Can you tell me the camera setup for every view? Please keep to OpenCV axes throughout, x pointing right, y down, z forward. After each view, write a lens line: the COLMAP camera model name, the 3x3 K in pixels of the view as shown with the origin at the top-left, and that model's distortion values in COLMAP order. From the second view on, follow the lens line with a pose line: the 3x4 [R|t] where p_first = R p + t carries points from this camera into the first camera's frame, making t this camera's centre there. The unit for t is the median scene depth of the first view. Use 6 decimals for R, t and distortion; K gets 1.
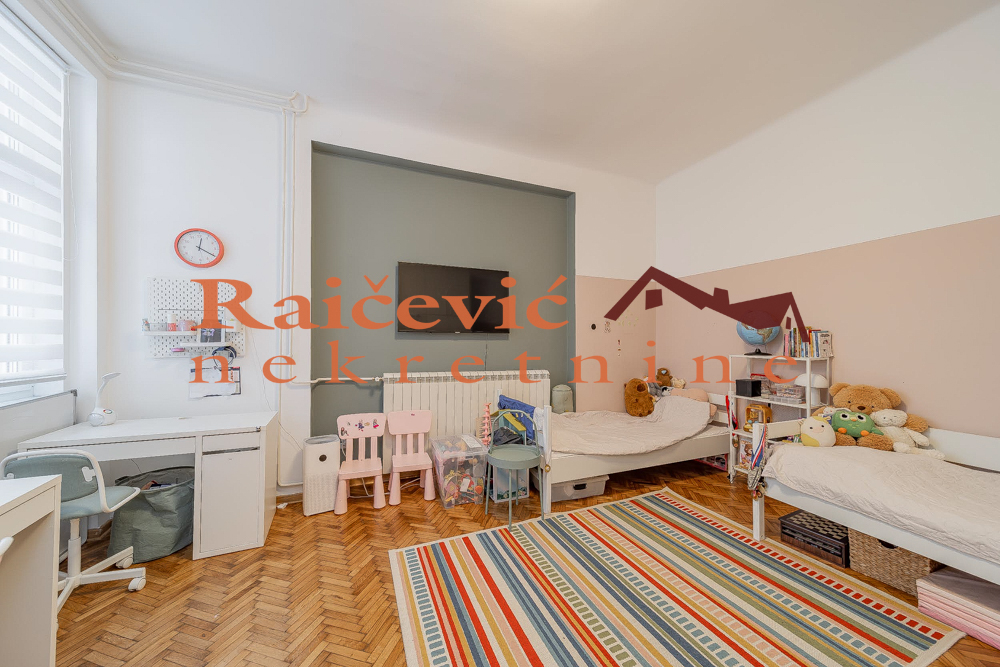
lens RADIAL K [[350.6, 0, 500.9], [0, 350.6, 333.1], [0, 0, 1]] dist [-0.005300, -0.000470]
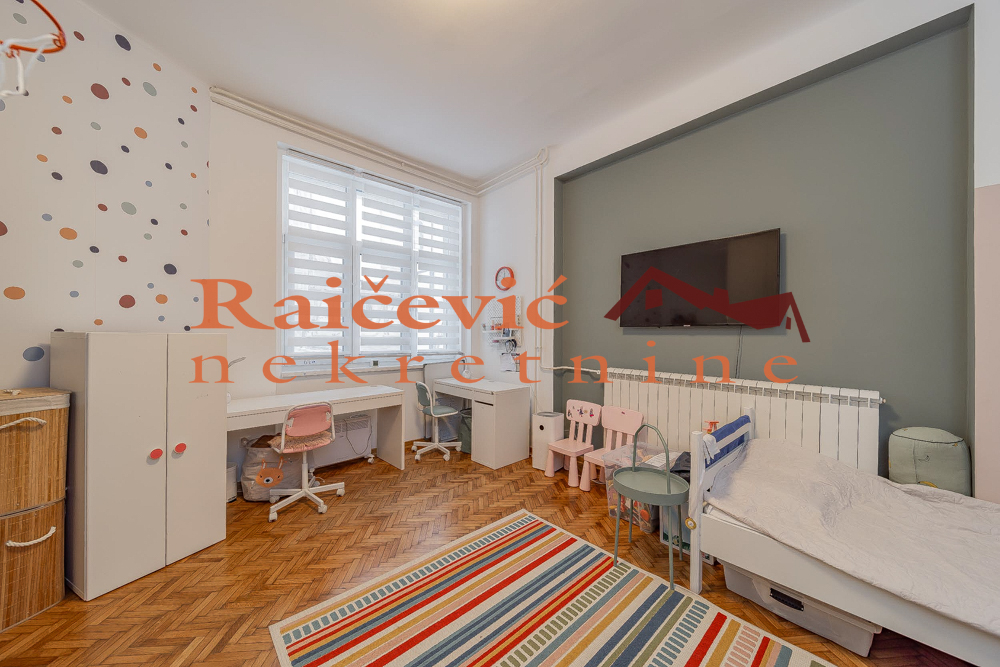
lens RADIAL K [[350.6, 0, 501.1], [0, 350.6, 336.4], [0, 0, 1]] dist [-0.005300, -0.000470]
pose [[0.331039, -0.007292, -0.943589, 0.635586], [0.006791, 0.999963, -0.005345, 0.031207], [0.943593, -0.004639, 0.331076, 0.431497]]
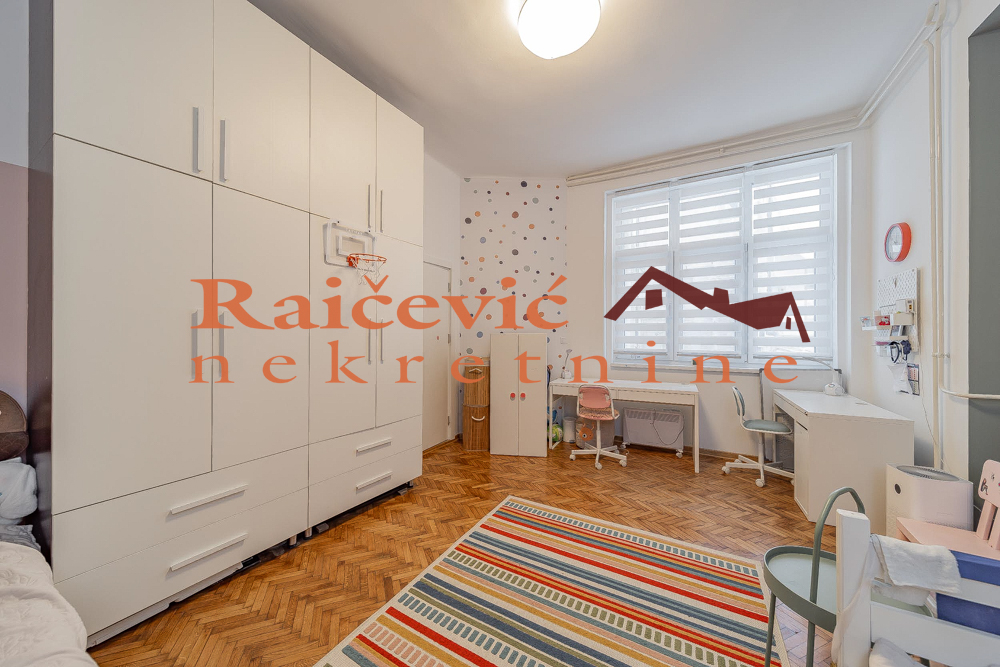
lens RADIAL K [[350.6, 0, 493.8], [0, 350.6, 333.8], [0, 0, 1]] dist [-0.005300, -0.000470]
pose [[-0.802931, -0.013076, -0.595929, 0.631055], [-0.004729, 0.999868, -0.015567, 0.038537], [0.596053, -0.009681, -0.802887, 1.066085]]
